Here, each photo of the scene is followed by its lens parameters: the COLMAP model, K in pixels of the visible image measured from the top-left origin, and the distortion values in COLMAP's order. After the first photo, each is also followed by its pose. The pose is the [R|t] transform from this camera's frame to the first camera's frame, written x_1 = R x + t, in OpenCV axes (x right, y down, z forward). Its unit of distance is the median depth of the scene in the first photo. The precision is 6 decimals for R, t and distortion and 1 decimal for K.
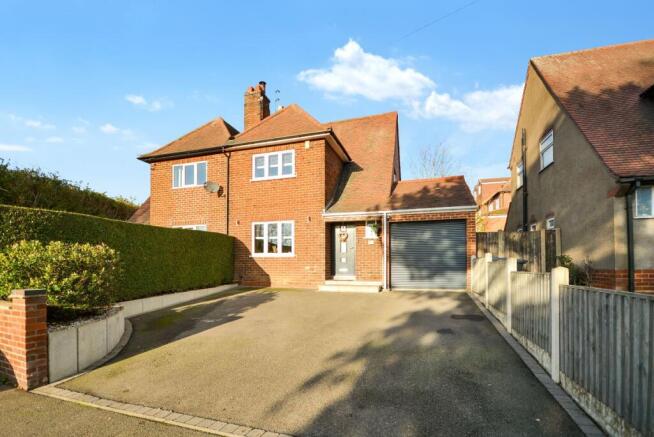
lens RADIAL K [[288.3, 0, 323.9], [0, 288.3, 222.7], [0, 0, 1]] dist [0.011072, -0.009206]
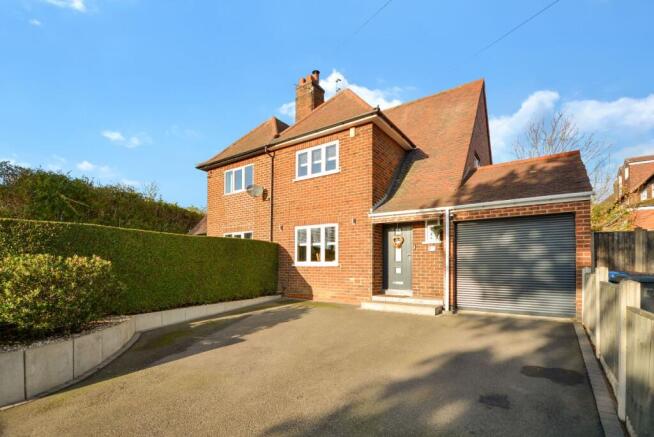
lens RADIAL K [[303.3, 0, 328.3], [0, 303.3, 233.3], [0, 0, 1]] dist [0.004703, 0.000521]
pose [[0.957377, -0.024072, -0.287837, 0.144741], [0.031307, 0.999298, 0.020556, 0.002145], [0.287140, -0.028691, 0.957459, 0.152119]]
